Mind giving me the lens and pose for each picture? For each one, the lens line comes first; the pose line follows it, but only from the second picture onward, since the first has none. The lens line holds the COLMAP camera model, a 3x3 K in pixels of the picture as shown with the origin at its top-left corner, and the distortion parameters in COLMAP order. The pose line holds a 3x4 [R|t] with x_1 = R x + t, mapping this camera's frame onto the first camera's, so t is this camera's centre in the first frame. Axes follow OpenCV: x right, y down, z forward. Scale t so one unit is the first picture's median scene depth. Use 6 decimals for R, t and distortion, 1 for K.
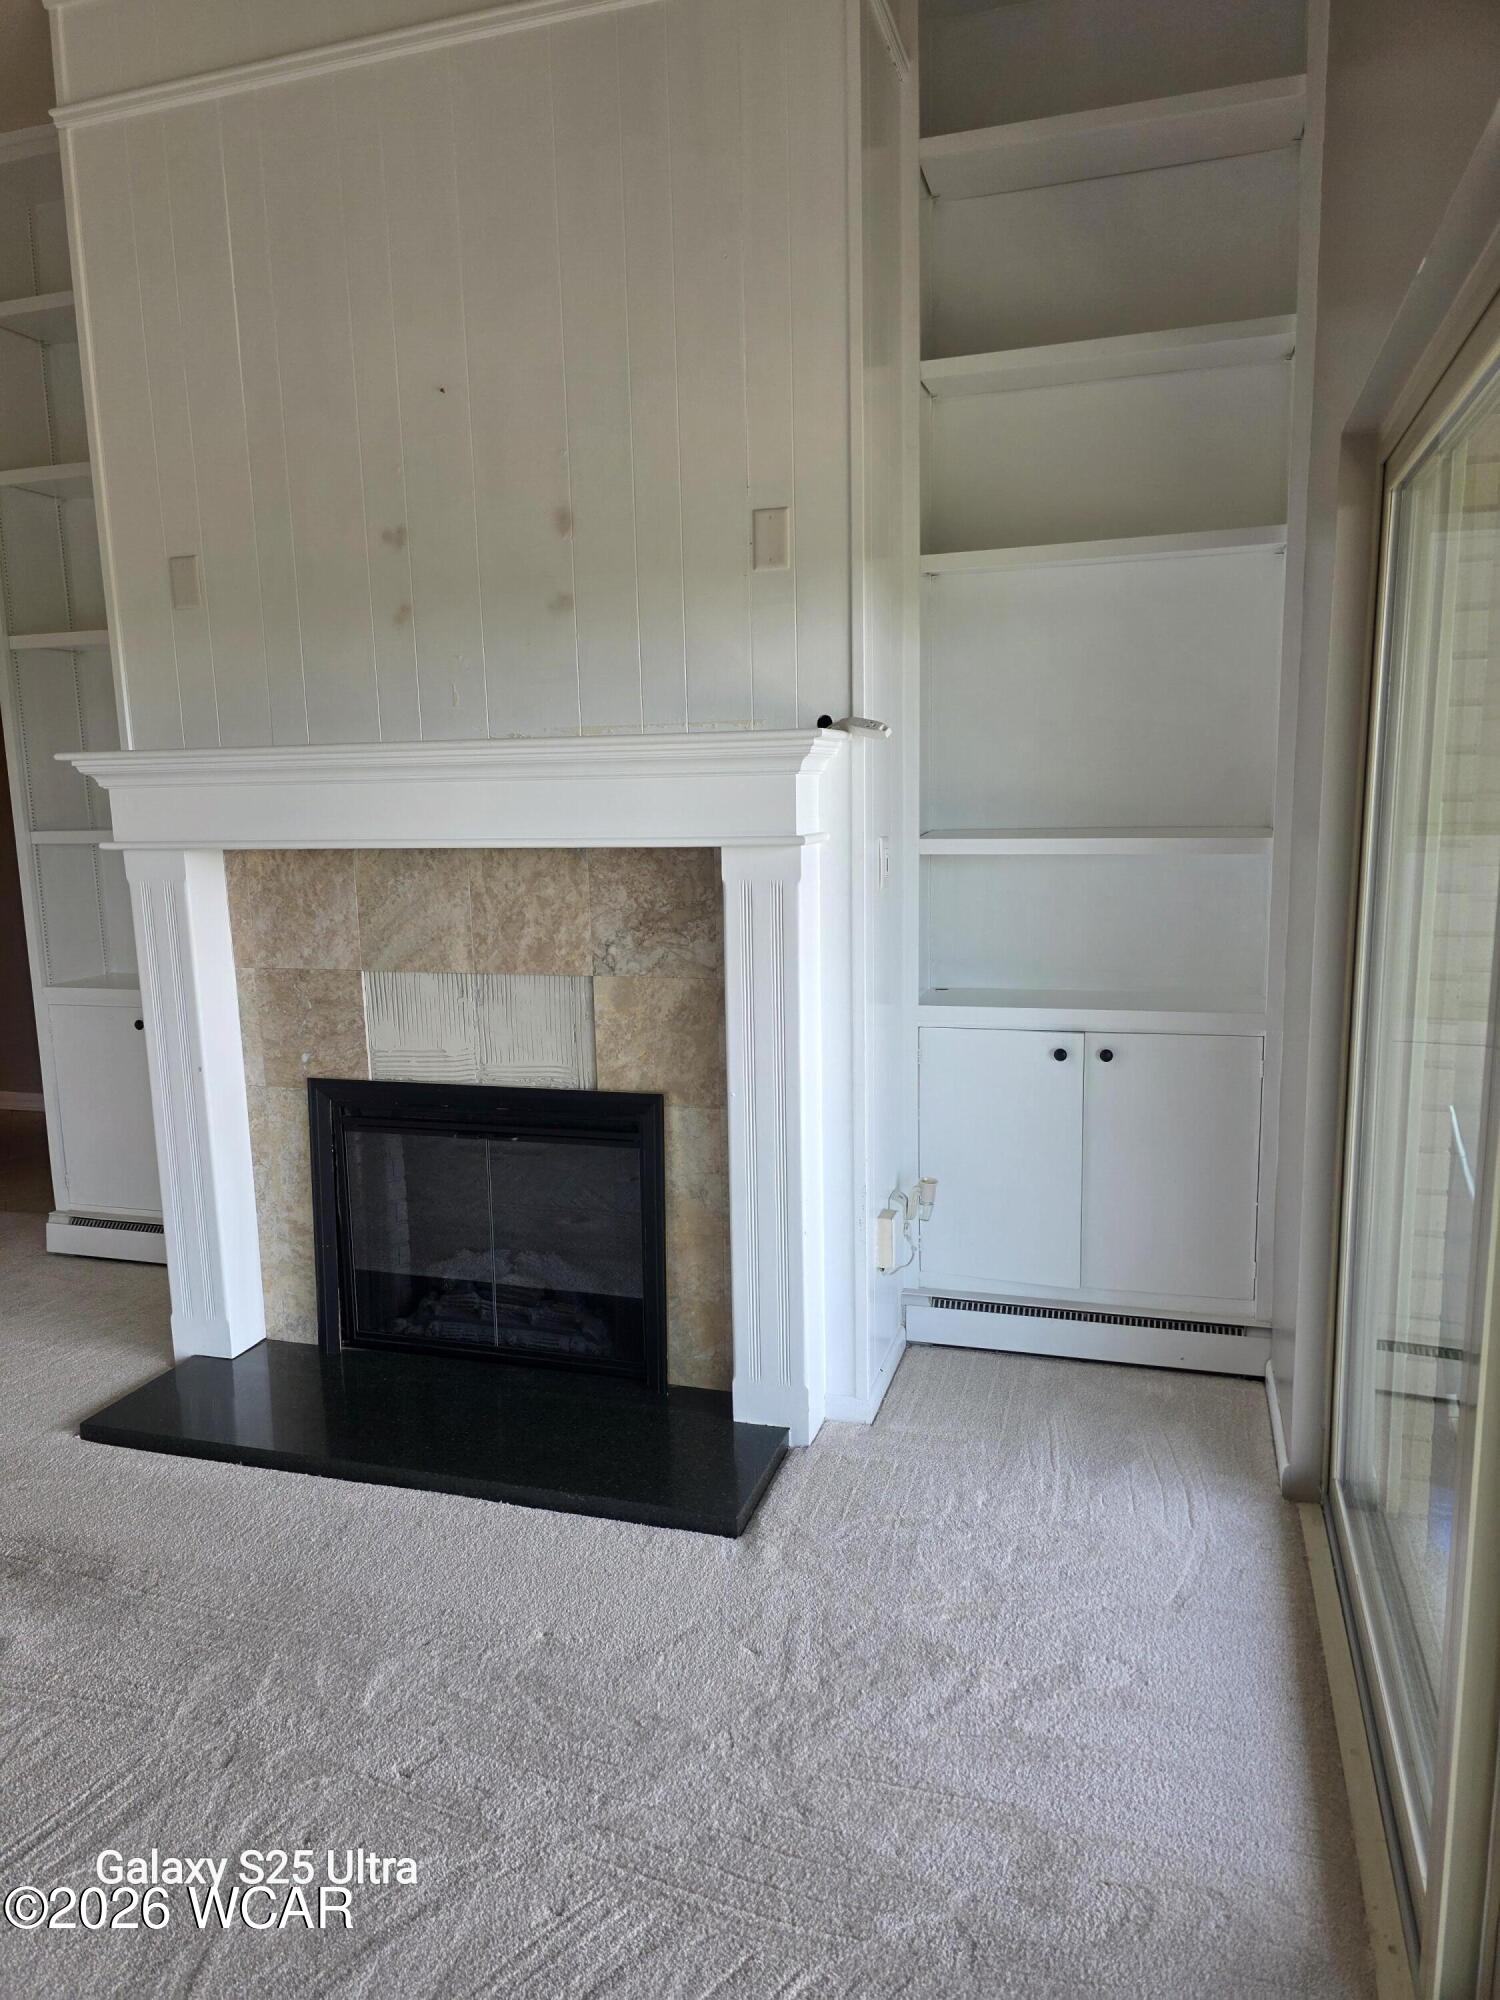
lens RADIAL K [[1332.4, 0, 751.1], [0, 1332.4, 1018.0], [0, 0, 1]] dist [0.013139, -0.004691]
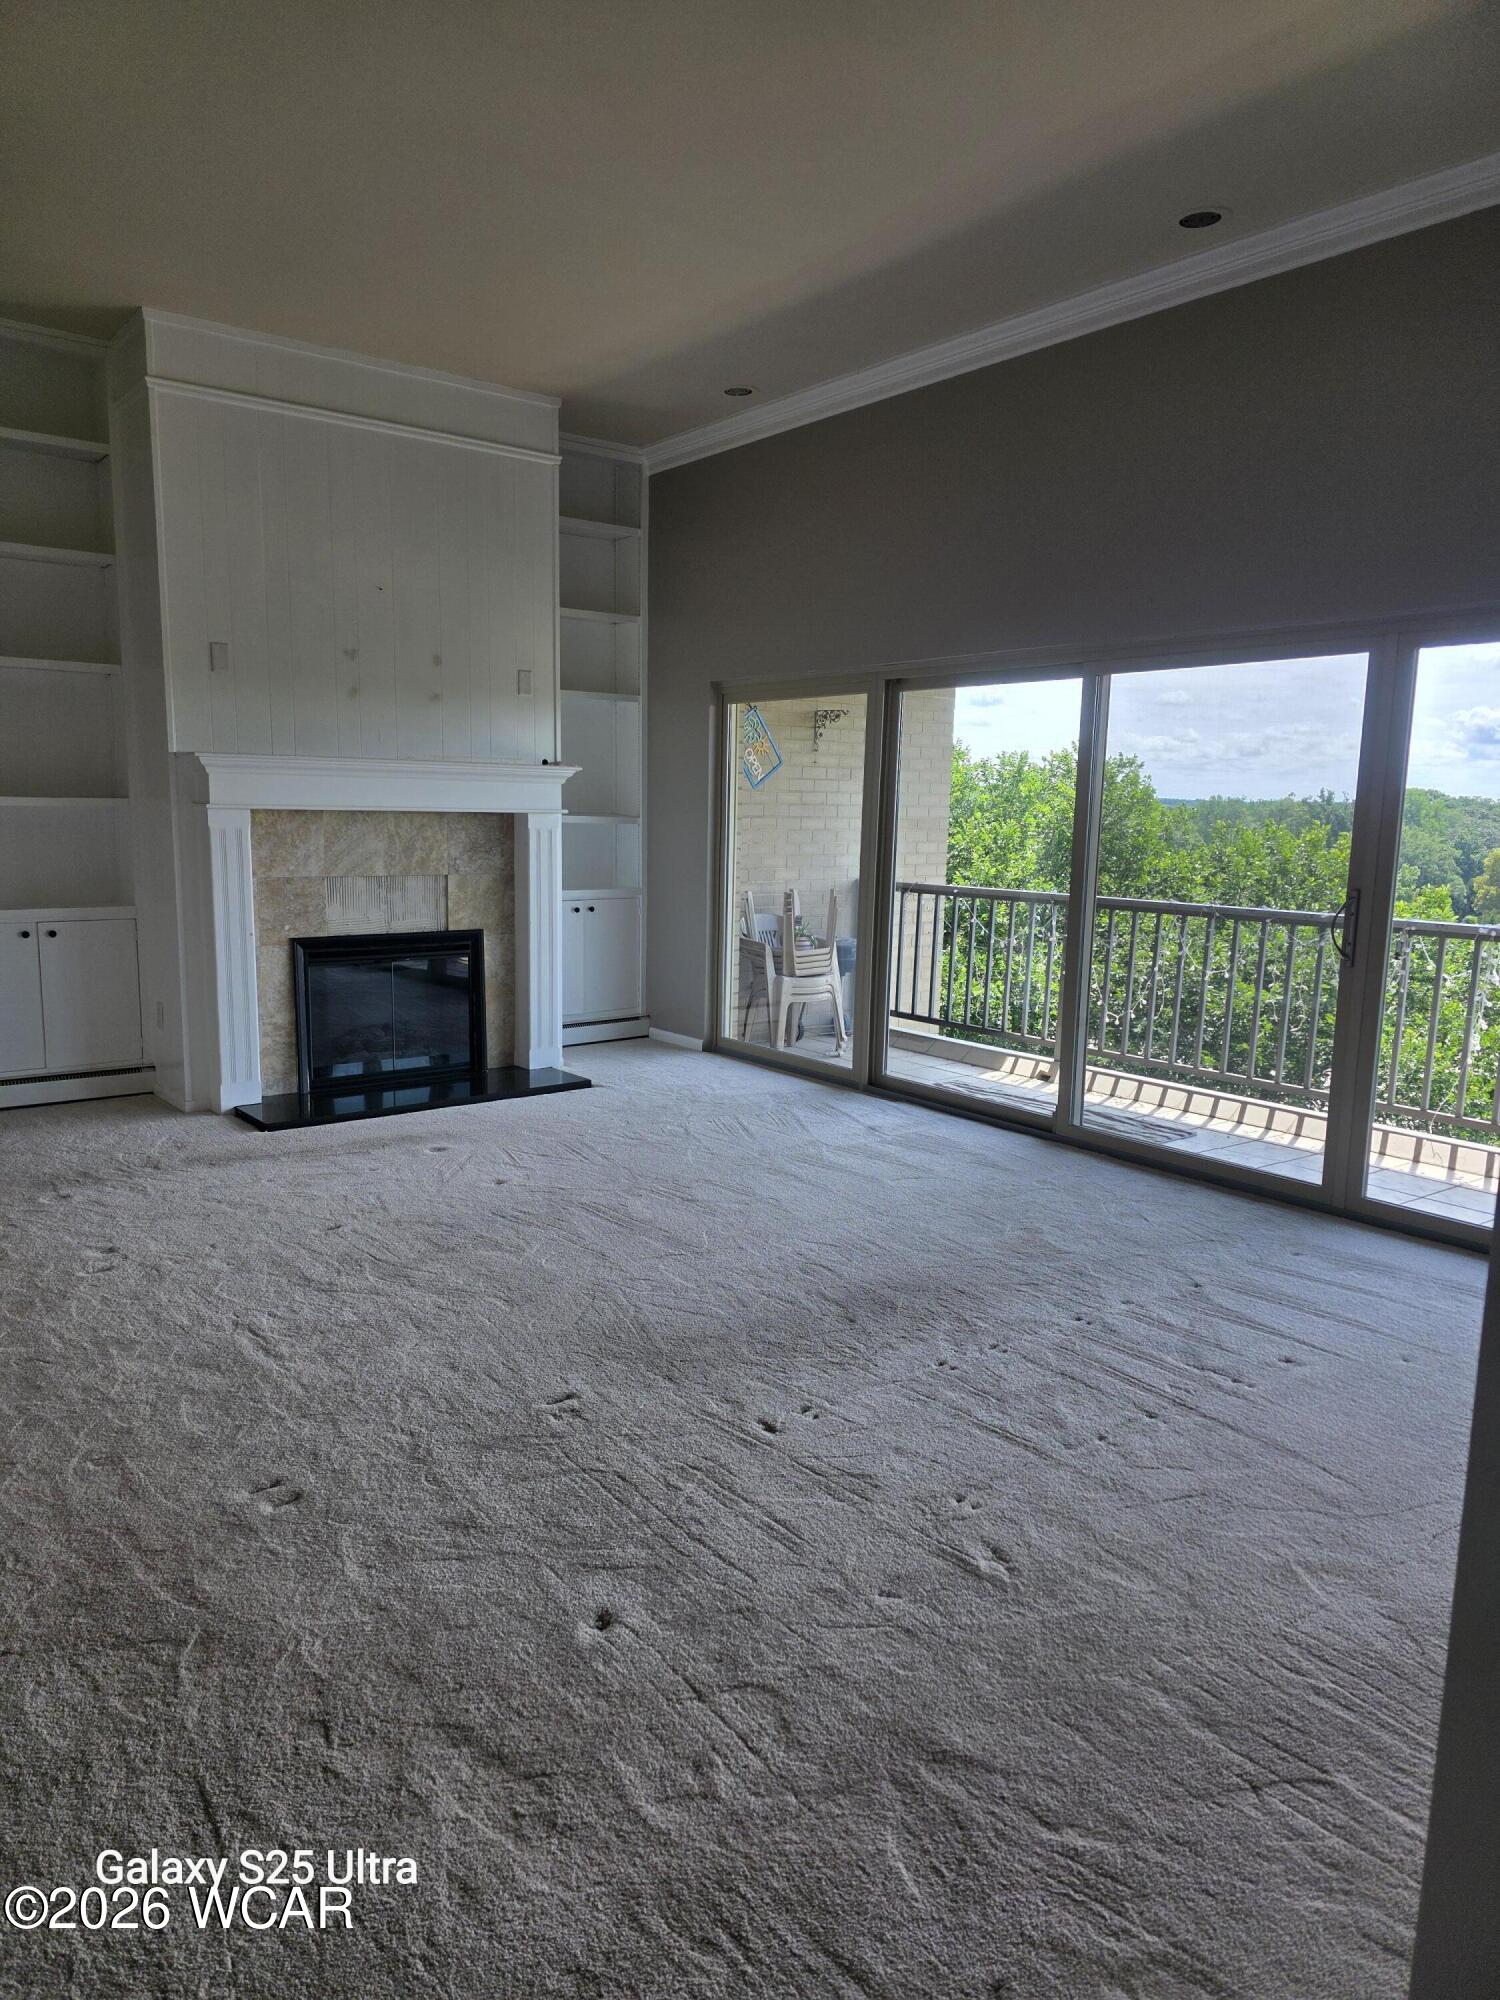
lens RADIAL K [[1332.4, 0, 719.5], [0, 1332.4, 1013.1], [0, 0, 1]] dist [0.013139, -0.004691]
pose [[0.576239, -0.094928, 0.811749, -1.566604], [0.106858, 0.993456, 0.040322, 0.143367], [-0.810265, 0.063507, 0.582612, -0.543055]]
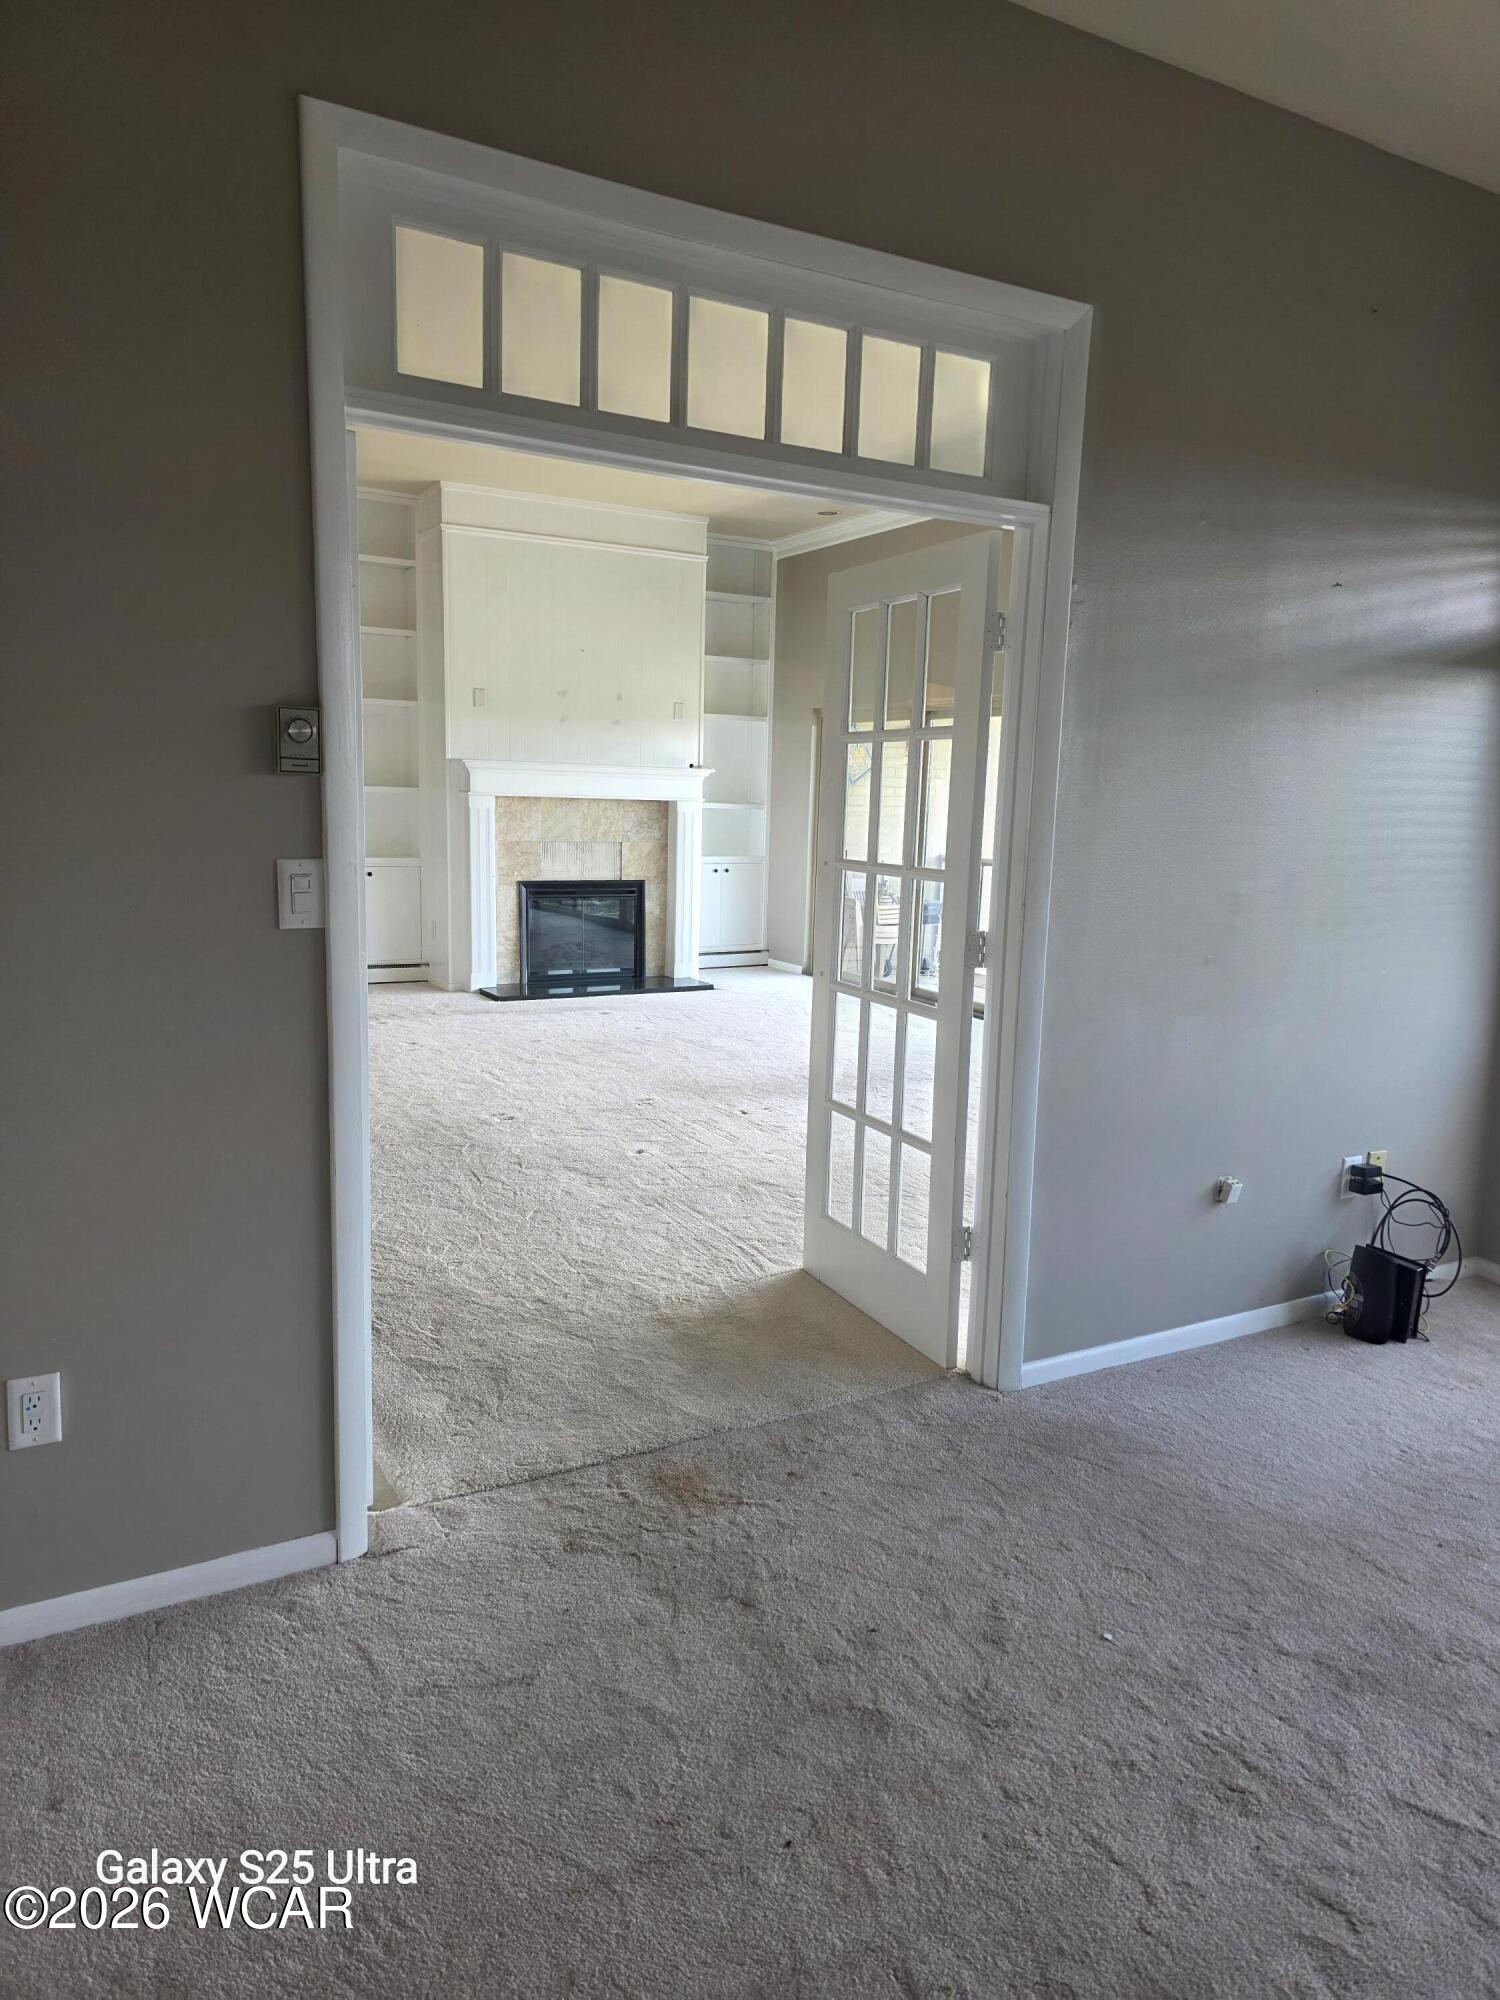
lens RADIAL K [[1332.4, 0, 749.6], [0, 1332.4, 1009.4], [0, 0, 1]] dist [0.013139, -0.004691]
pose [[0.685765, -0.075653, 0.723880, -2.141850], [0.078677, 0.996460, 0.029606, 0.282113], [-0.723558, 0.036650, 0.689290, -1.302353]]
